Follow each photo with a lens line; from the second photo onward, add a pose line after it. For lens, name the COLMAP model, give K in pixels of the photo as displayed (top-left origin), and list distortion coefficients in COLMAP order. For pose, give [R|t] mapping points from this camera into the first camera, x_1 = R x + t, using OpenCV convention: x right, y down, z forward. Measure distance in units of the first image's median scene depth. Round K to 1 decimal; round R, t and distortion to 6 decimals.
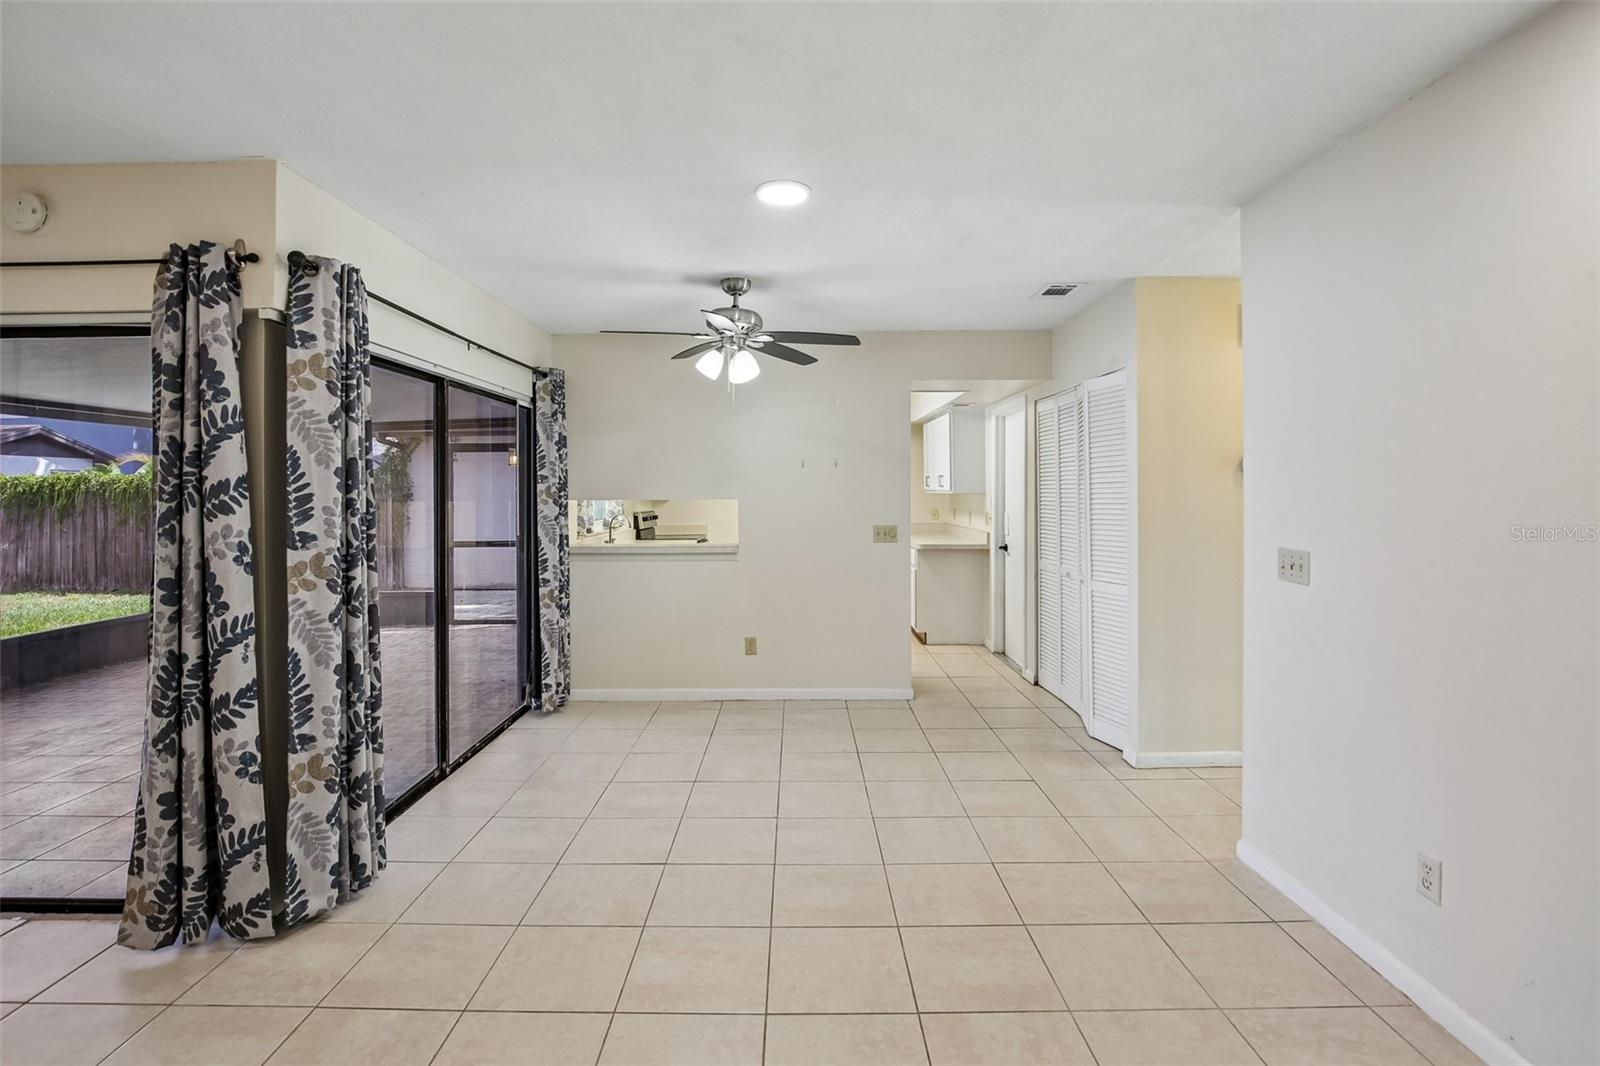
lens RADIAL K [[755.7, 0, 790.5], [0, 755.7, 485.2], [0, 0, 1]] dist [-0.032258, 0.006285]
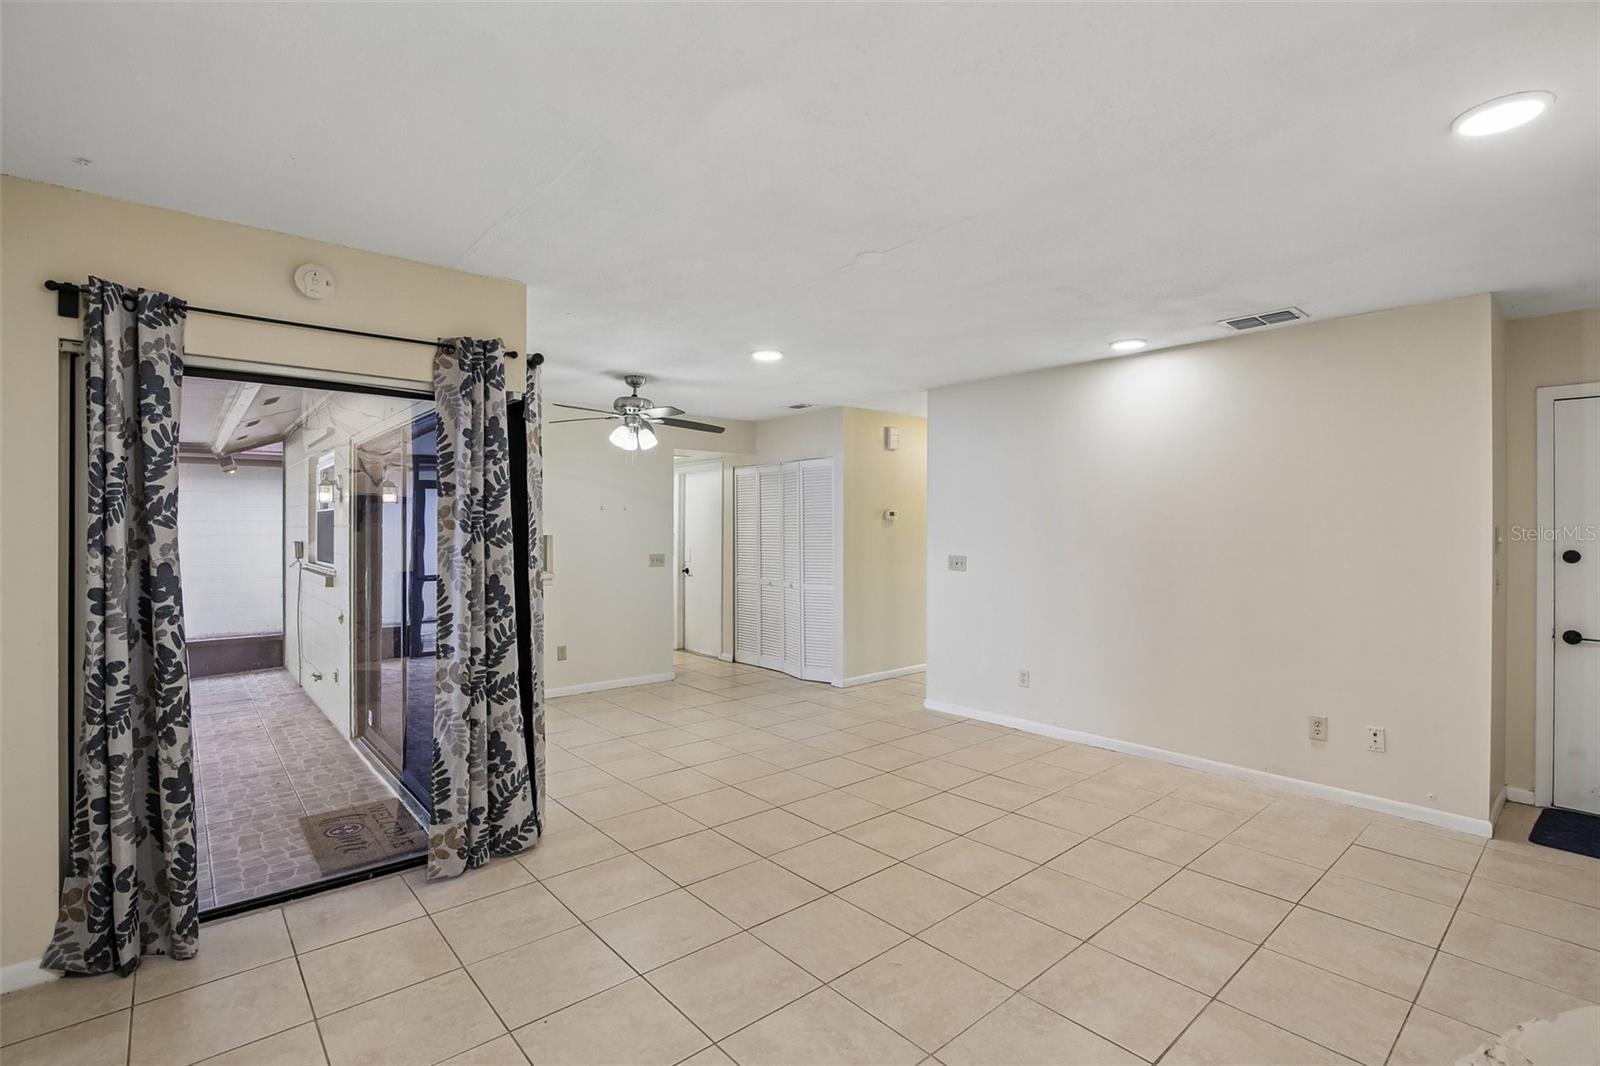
lens RADIAL K [[742.1, 0, 790.9], [0, 742.1, 527.9], [0, 0, 1]] dist [-0.027557, 0.000059]
pose [[0.755651, 0.005323, 0.654953, -1.141087], [-0.007519, 0.999972, 0.000549, 0.007096], [-0.654931, -0.005340, 0.755670, -0.333175]]
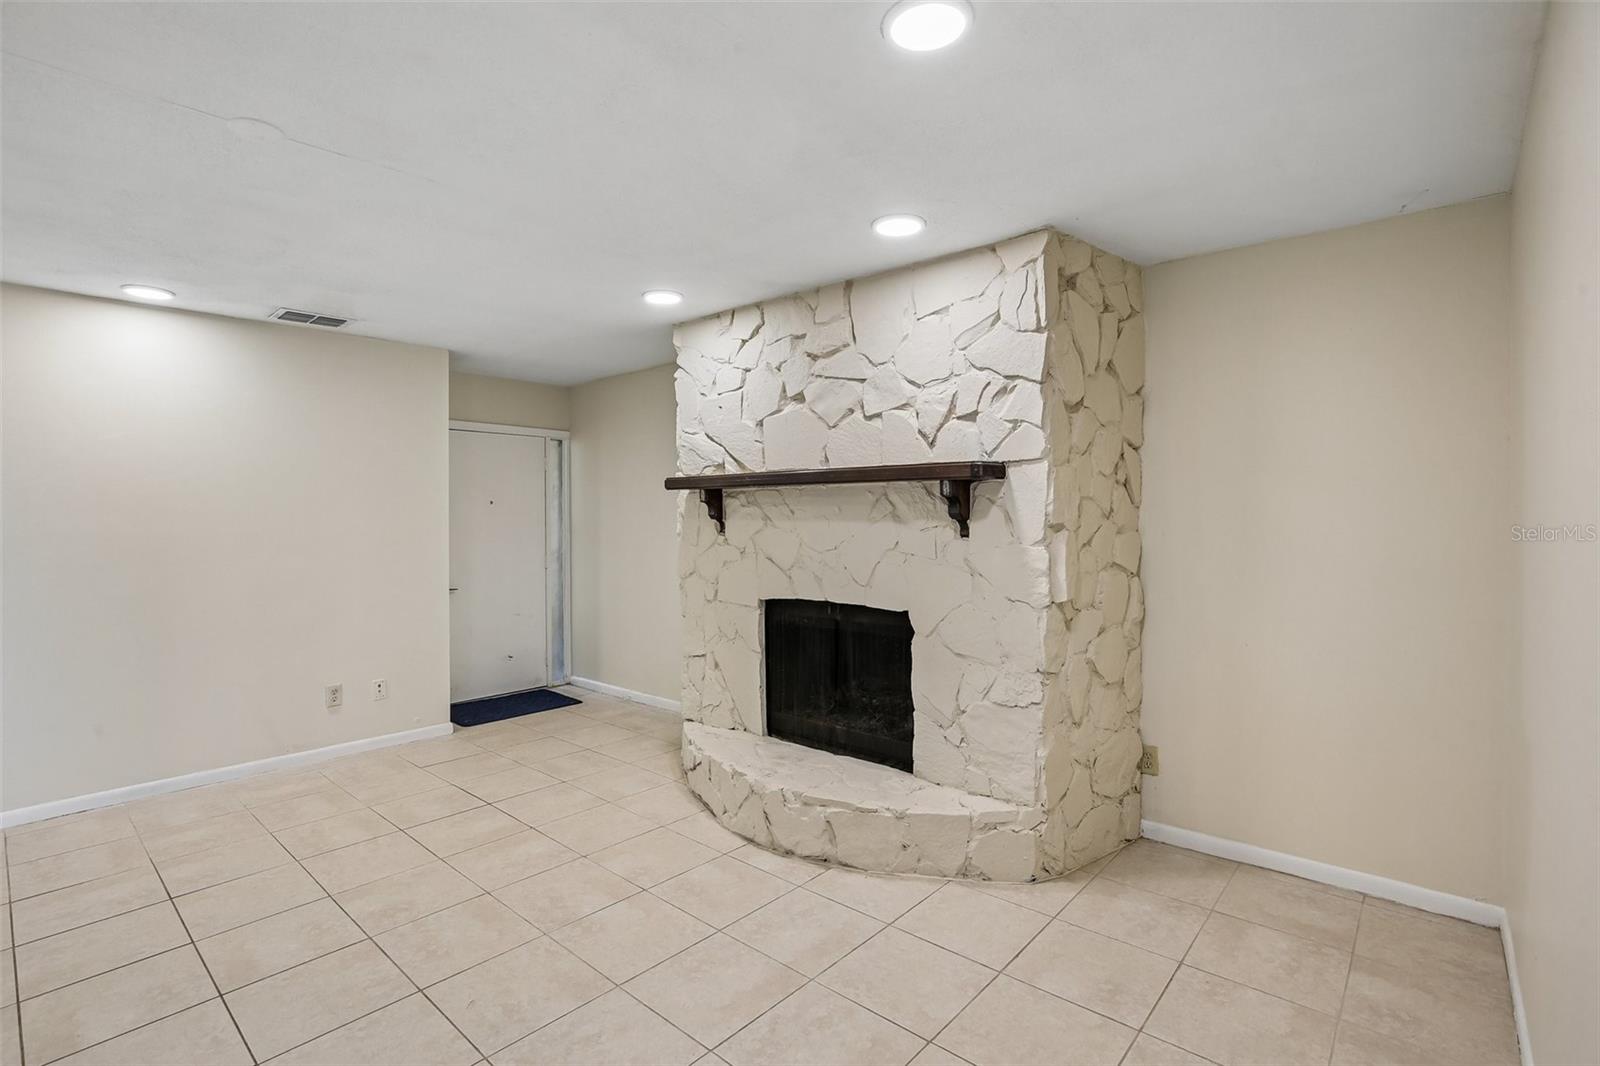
lens RADIAL K [[747.6, 0, 797.7], [0, 747.6, 521.3], [0, 0, 1]] dist [-0.032697, 0.001083]
pose [[-0.755179, 0.004373, 0.655504, -1.253928], [0.007588, 0.999969, 0.002071, 0.014797], [-0.655474, 0.006538, -0.755189, 0.665792]]
